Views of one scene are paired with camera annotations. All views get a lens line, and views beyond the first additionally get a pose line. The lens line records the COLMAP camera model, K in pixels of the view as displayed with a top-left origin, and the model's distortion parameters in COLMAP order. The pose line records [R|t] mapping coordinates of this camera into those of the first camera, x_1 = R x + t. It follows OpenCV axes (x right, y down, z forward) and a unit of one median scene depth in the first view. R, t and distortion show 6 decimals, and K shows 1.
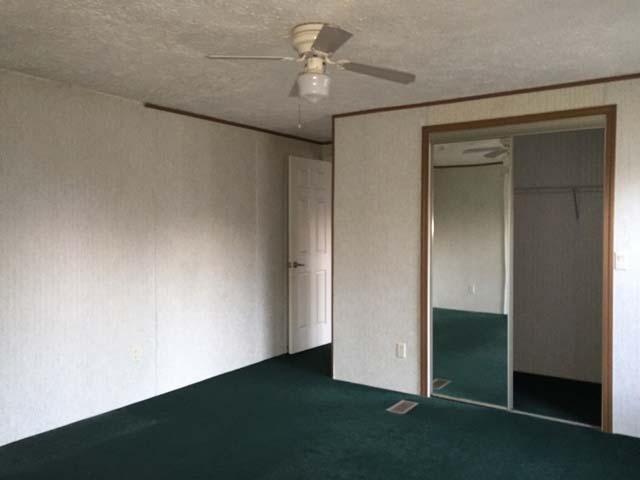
lens RADIAL K [[556.9, 0, 317.5], [0, 556.9, 236.3], [0, 0, 1]] dist [0.051512, -0.003417]
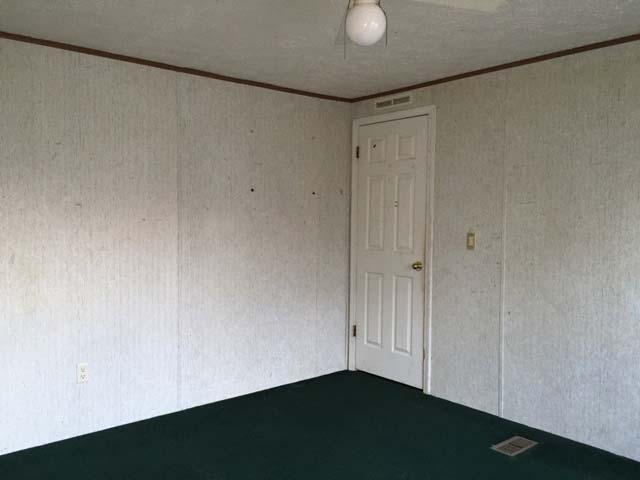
lens RADIAL K [[556.9, 0, 317.5], [0, 556.9, 236.3], [0, 0, 1]] dist [0.051512, -0.003417]
pose [[0.958116, 0.017552, -0.285842, 0.131457], [-0.011894, 0.999698, 0.021516, -0.002109], [0.286133, -0.017215, 0.958035, 0.206845]]
